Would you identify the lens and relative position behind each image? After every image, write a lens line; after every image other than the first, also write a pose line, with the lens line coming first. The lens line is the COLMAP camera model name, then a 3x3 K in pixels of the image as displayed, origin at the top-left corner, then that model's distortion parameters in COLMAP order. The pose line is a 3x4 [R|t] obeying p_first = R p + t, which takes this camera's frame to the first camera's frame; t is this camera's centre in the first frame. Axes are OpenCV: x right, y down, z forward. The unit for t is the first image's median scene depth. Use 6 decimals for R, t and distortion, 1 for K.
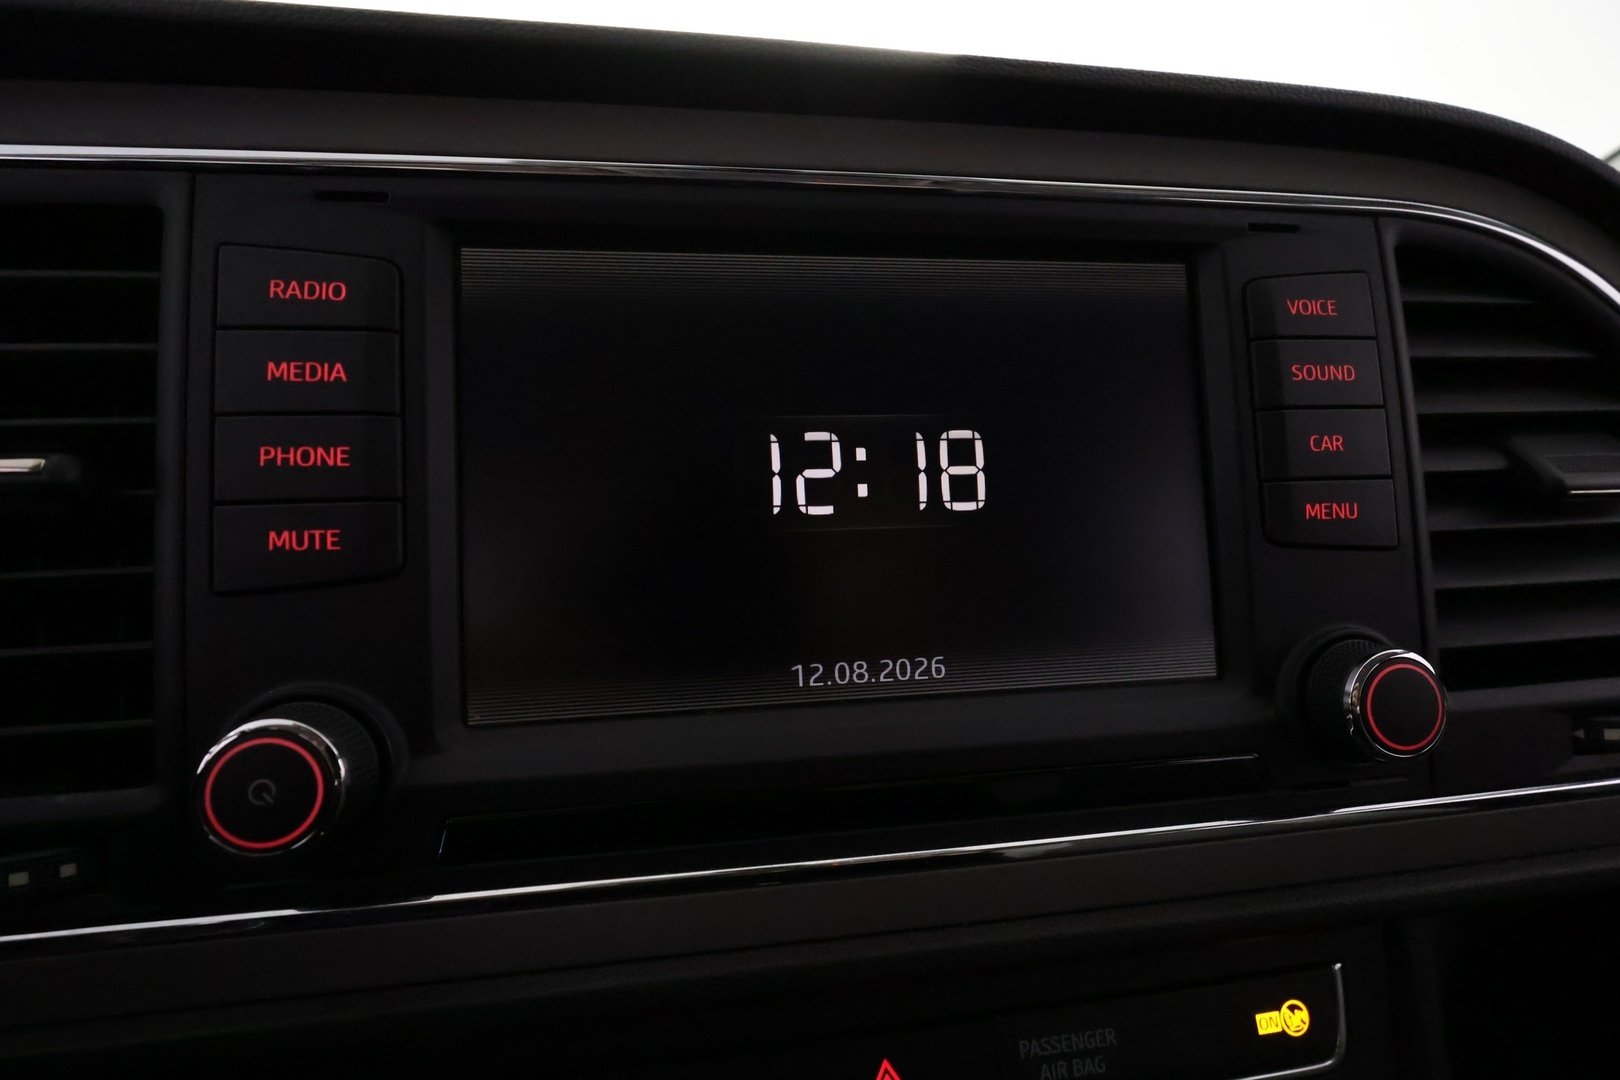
lens RADIAL K [[748.9, 0, 807.9], [0, 748.9, 543.3], [0, 0, 1]] dist [0.001106, 0.000368]
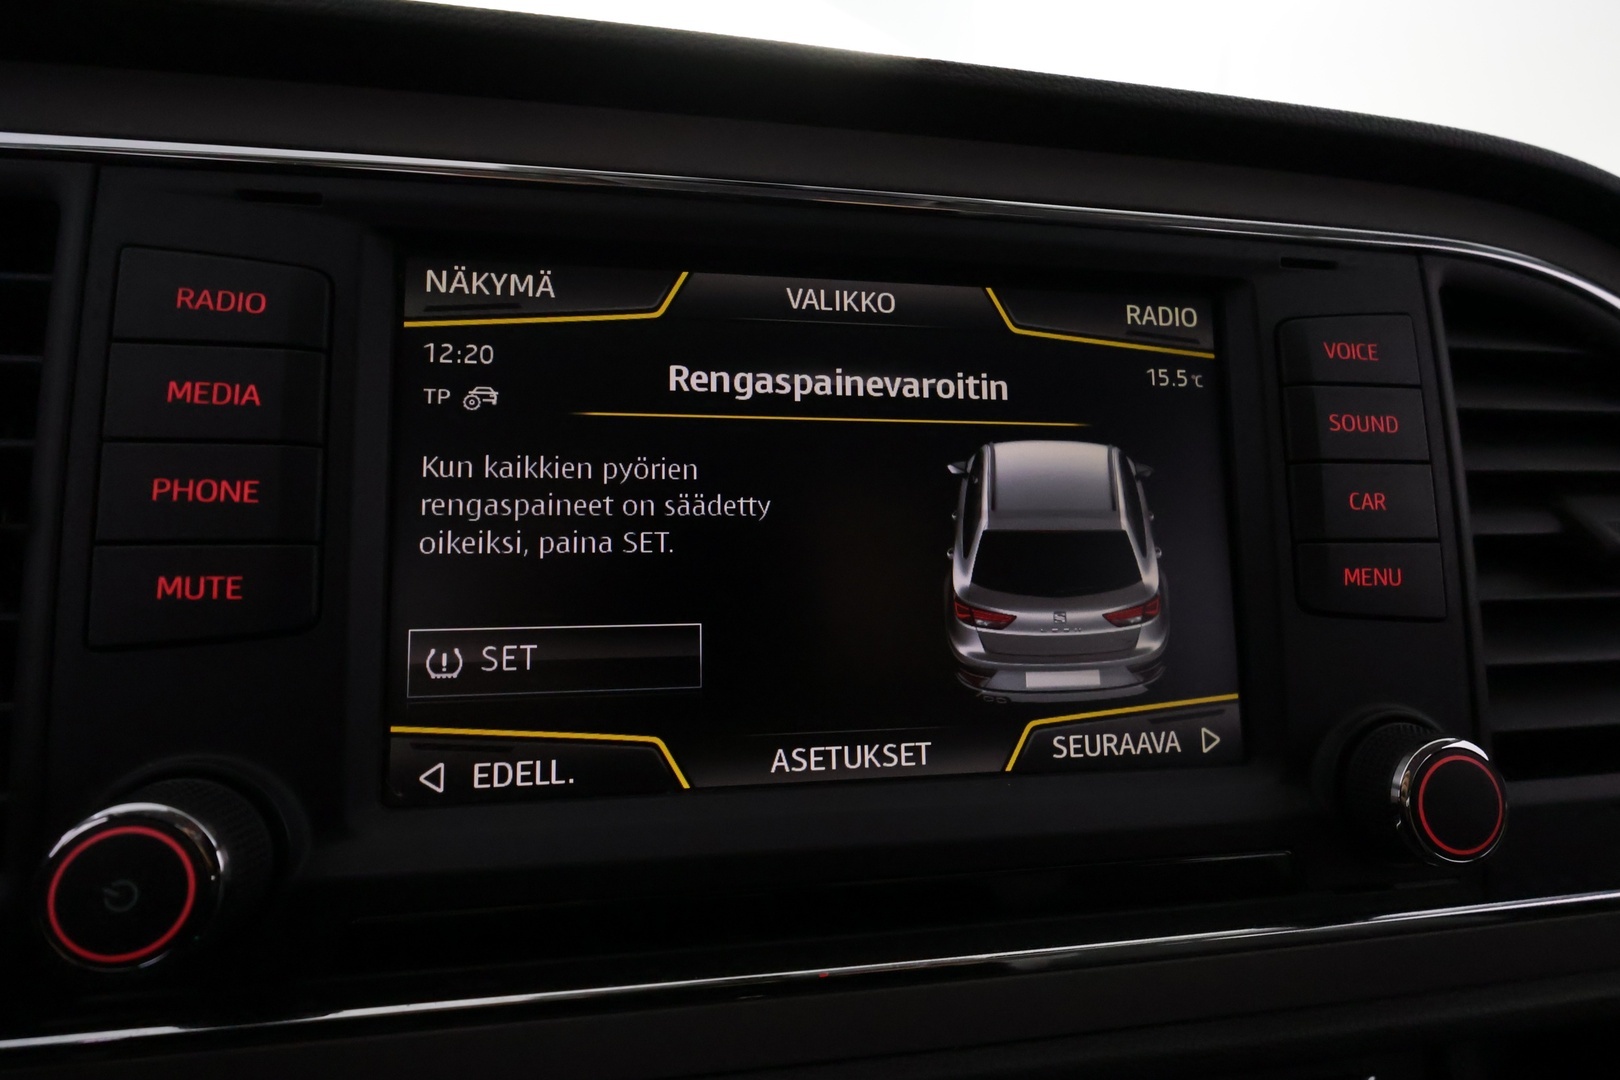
lens RADIAL K [[770.5, 0, 810.0], [0, 770.5, 540.0], [0, 0, 1]] dist [0.007389, -0.002020]
pose [[0.999586, 0.026590, 0.010999, 0.017575], [-0.026203, 0.999080, -0.033943, -0.045194], [-0.011891, 0.033641, 0.999363, 0.096473]]
